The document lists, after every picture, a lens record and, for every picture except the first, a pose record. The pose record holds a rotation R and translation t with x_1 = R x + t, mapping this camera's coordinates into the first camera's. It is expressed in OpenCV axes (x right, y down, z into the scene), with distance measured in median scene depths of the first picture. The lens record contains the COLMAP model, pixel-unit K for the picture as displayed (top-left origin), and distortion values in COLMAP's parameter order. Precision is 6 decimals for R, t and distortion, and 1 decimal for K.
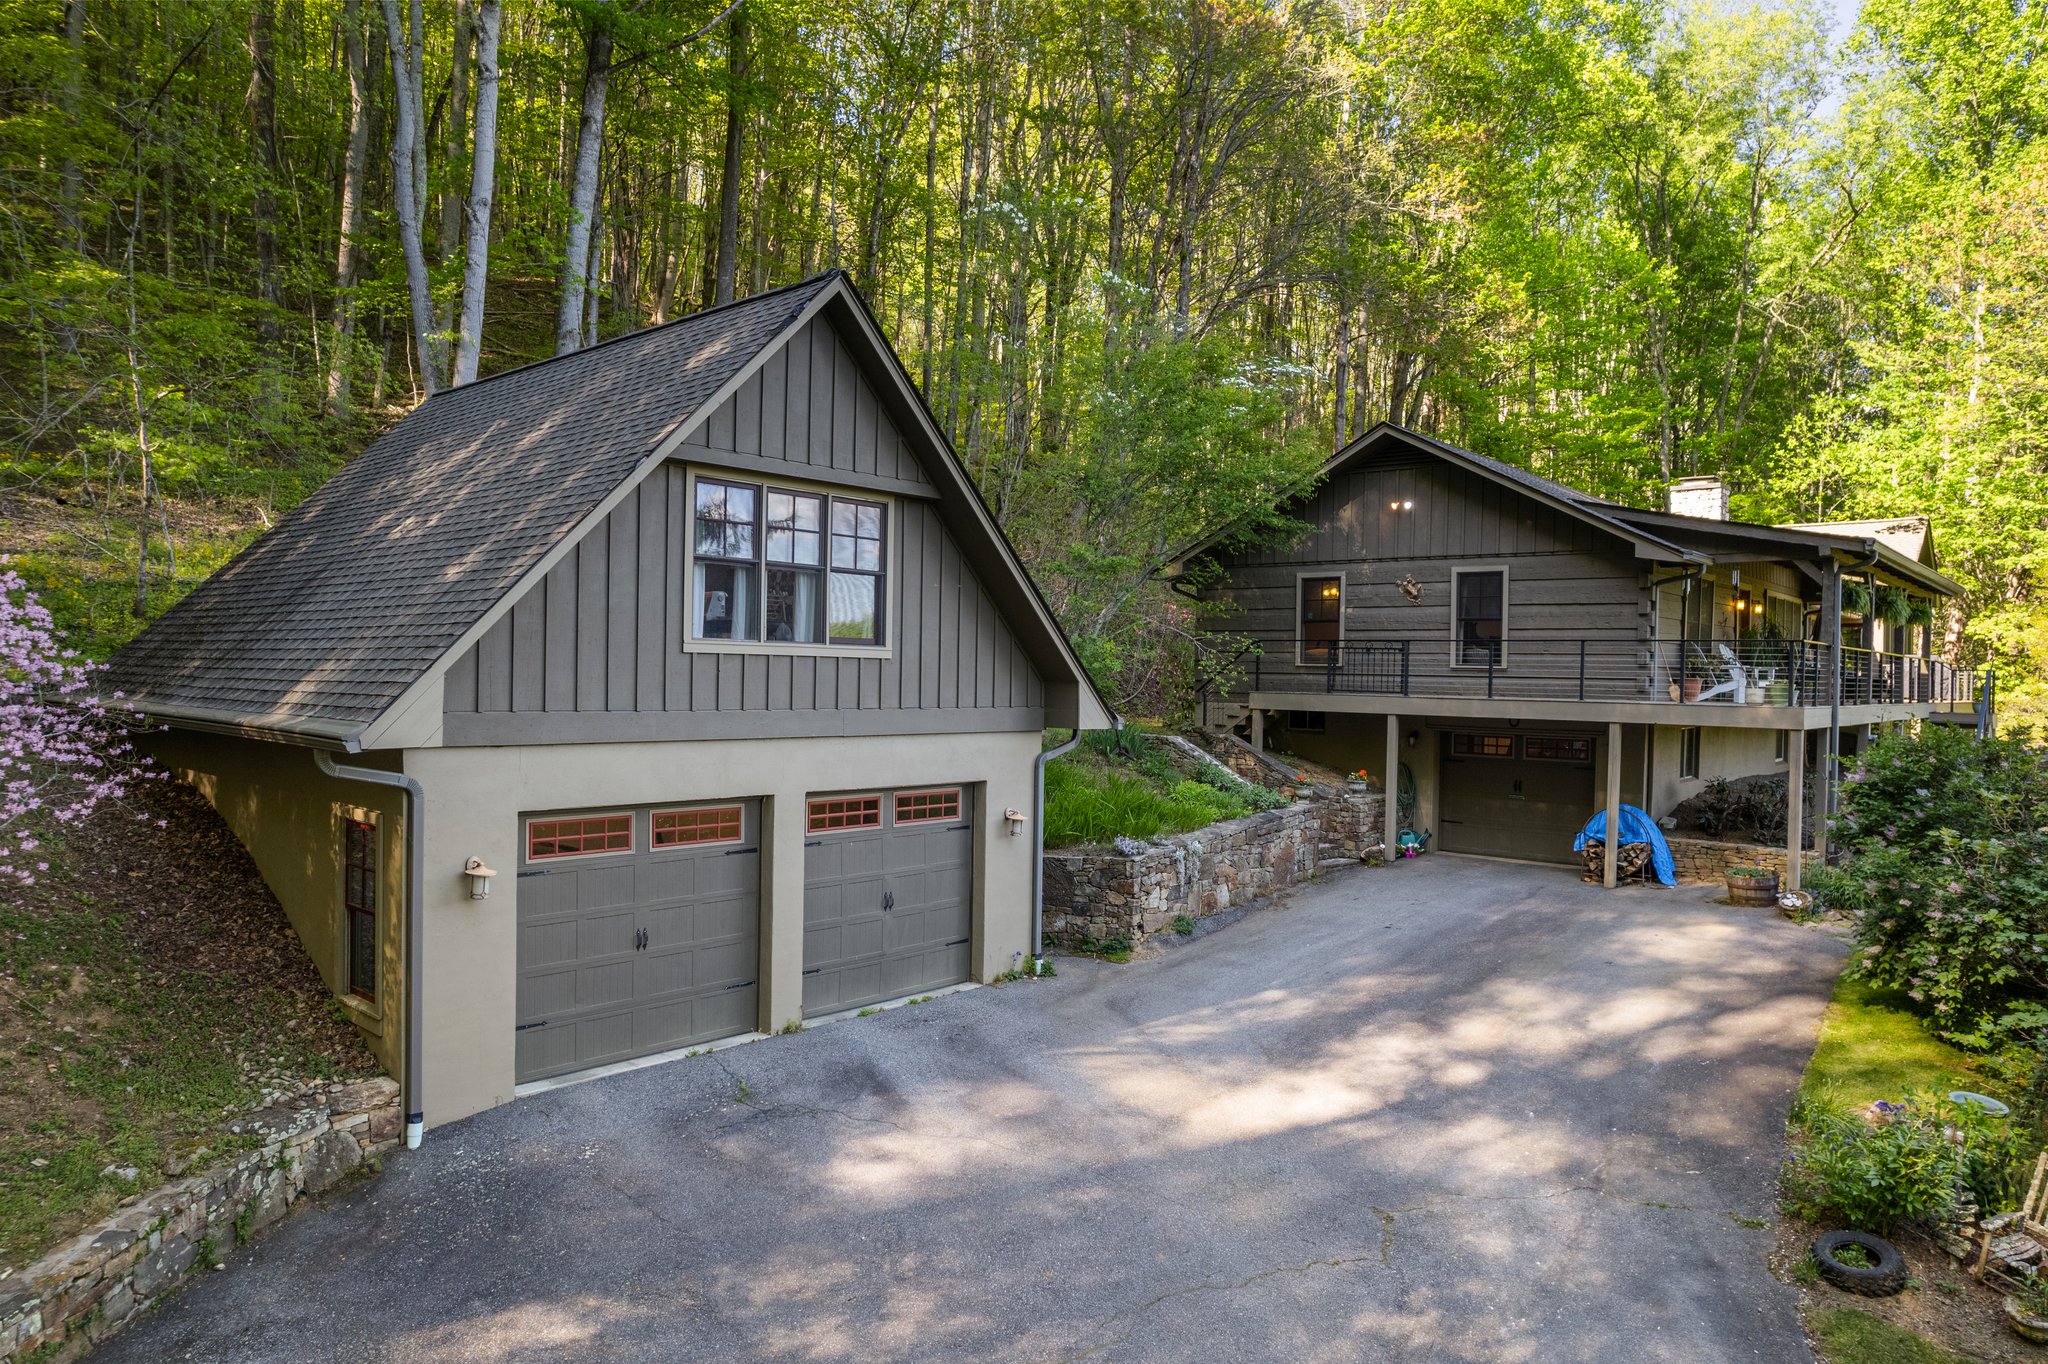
lens RADIAL K [[1297.5, 0, 1024.0], [0, 1297.5, 682.0], [0, 0, 1]] dist [-0.041685, 0.001495]
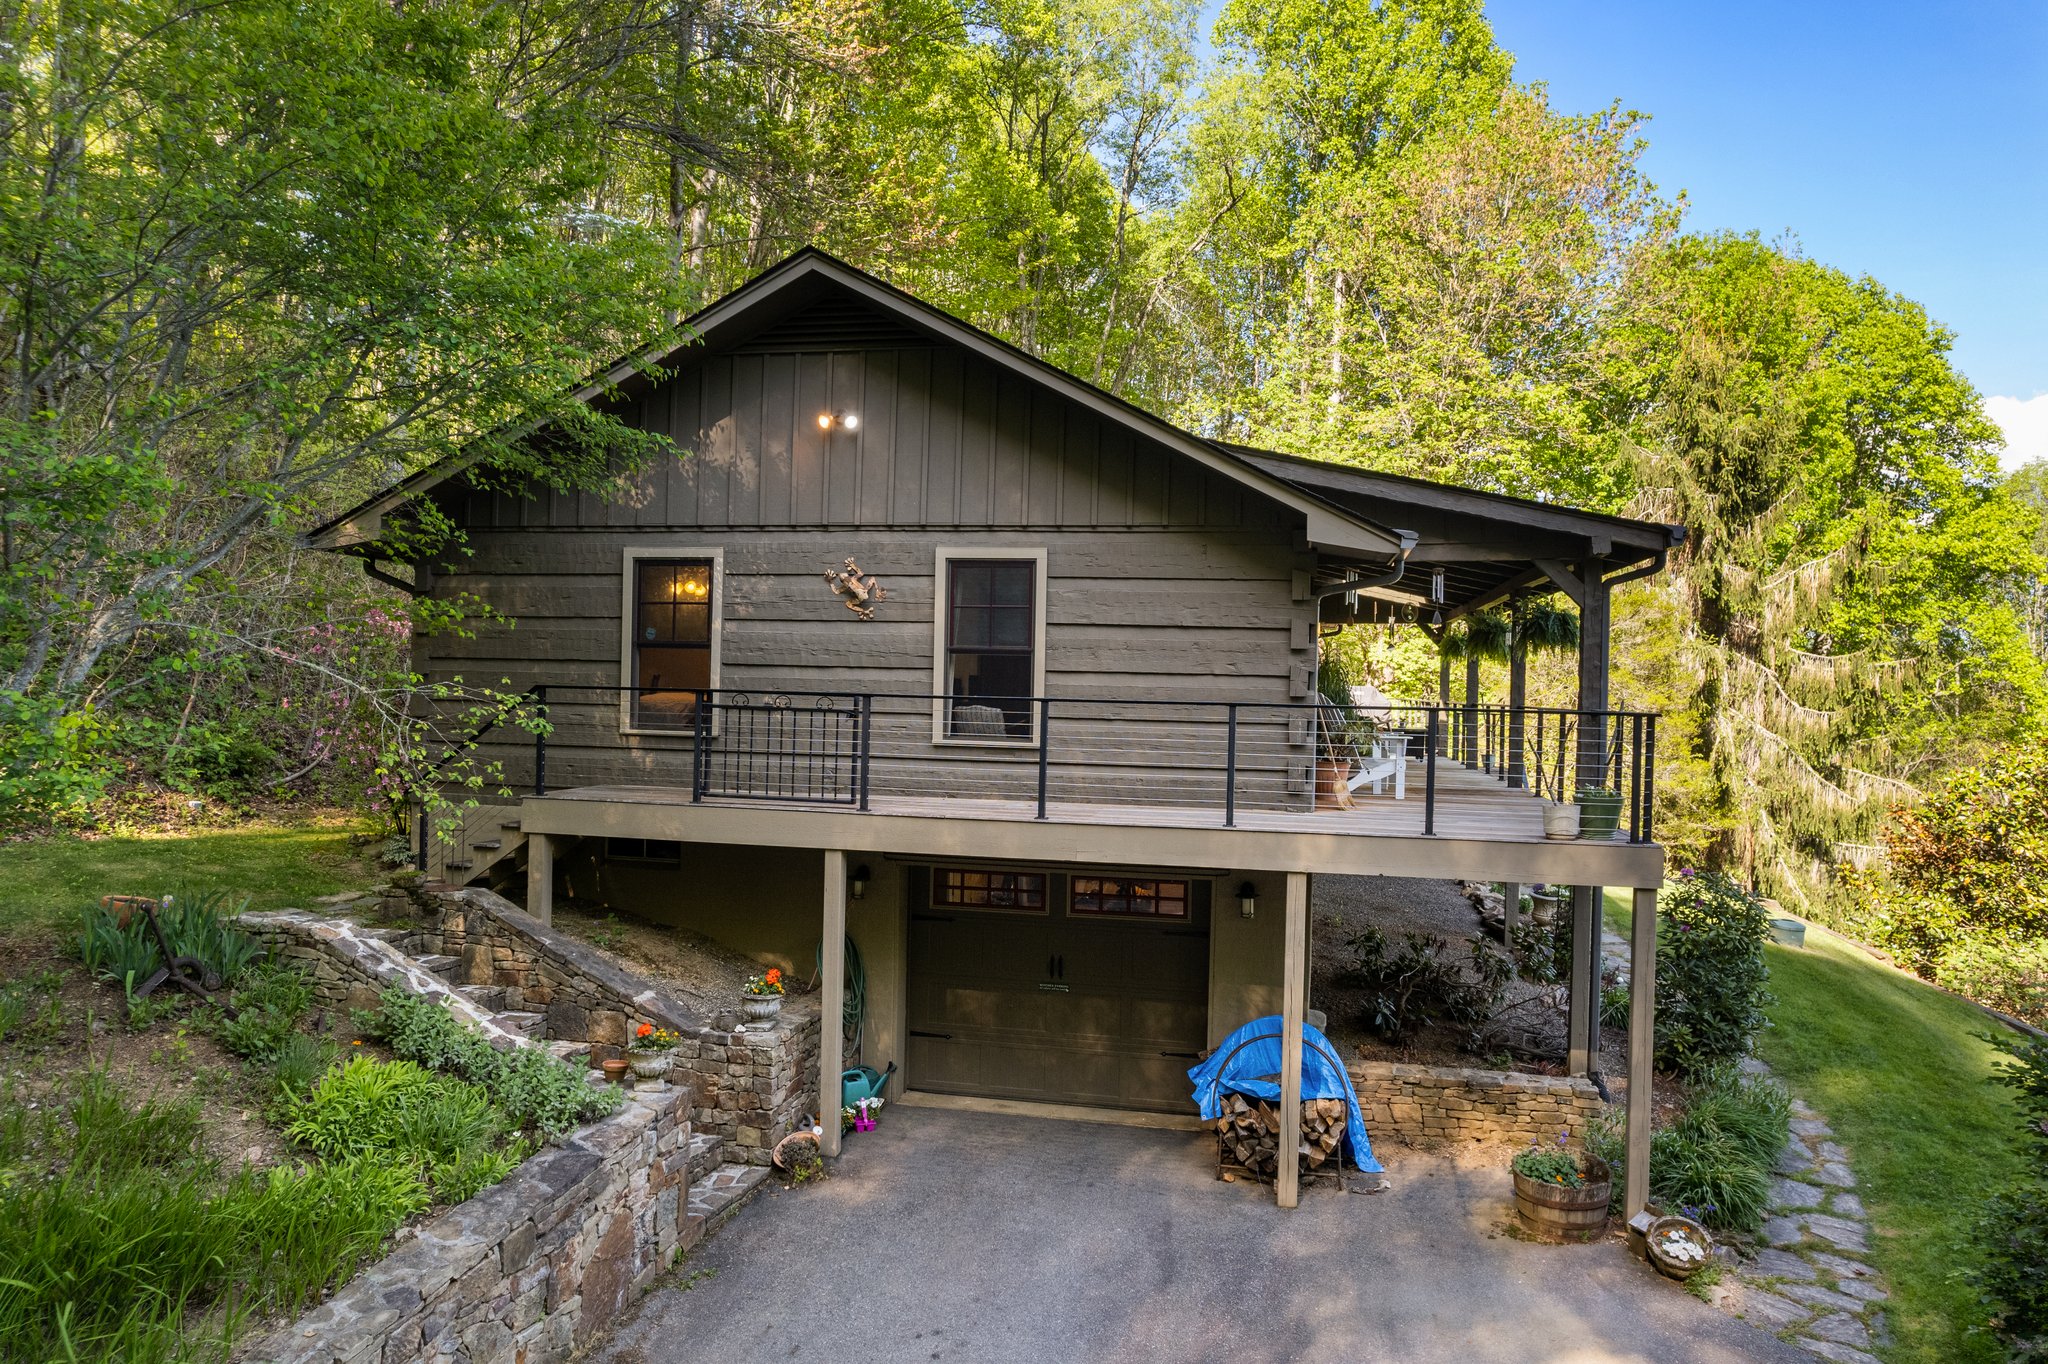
lens RADIAL K [[1297.5, 0, 1024.0], [0, 1297.5, 682.0], [0, 0, 1]] dist [-0.041685, 0.001495]
pose [[0.864559, 0.000591, 0.502531, 0.102309], [-0.001551, 0.999998, 0.001493, -0.036292], [-0.502529, -0.002071, 0.864558, 0.536683]]
